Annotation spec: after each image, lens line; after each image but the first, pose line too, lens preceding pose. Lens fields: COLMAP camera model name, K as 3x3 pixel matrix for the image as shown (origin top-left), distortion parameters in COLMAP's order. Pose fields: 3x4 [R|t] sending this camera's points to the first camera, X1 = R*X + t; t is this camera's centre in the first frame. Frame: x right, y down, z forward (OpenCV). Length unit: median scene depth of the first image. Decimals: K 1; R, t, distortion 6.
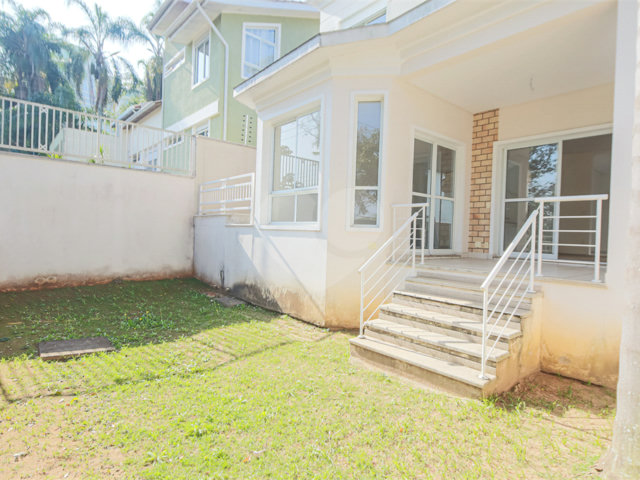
lens RADIAL K [[361.7, 0, 320.0], [0, 361.7, 240.0], [0, 0, 1]] dist [0.002806, 0.000540]
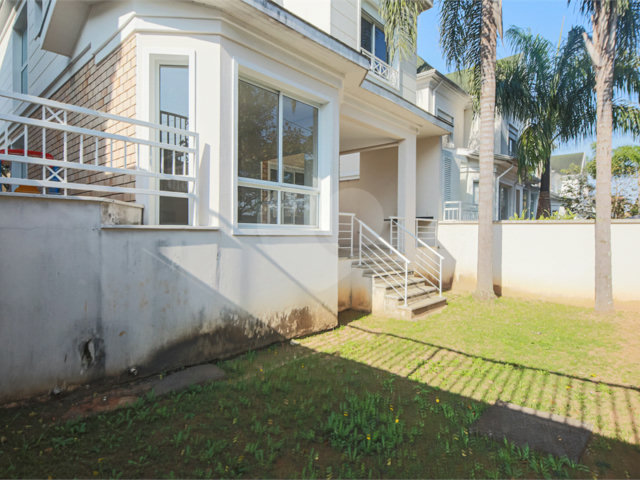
lens RADIAL K [[361.7, 0, 320.0], [0, 361.7, 240.0], [0, 0, 1]] dist [0.002806, 0.000540]
pose [[-0.105600, -0.055801, 0.992842, -0.843847], [0.001754, 0.998412, 0.056300, -0.058516], [-0.994407, 0.007687, -0.105335, 0.962328]]
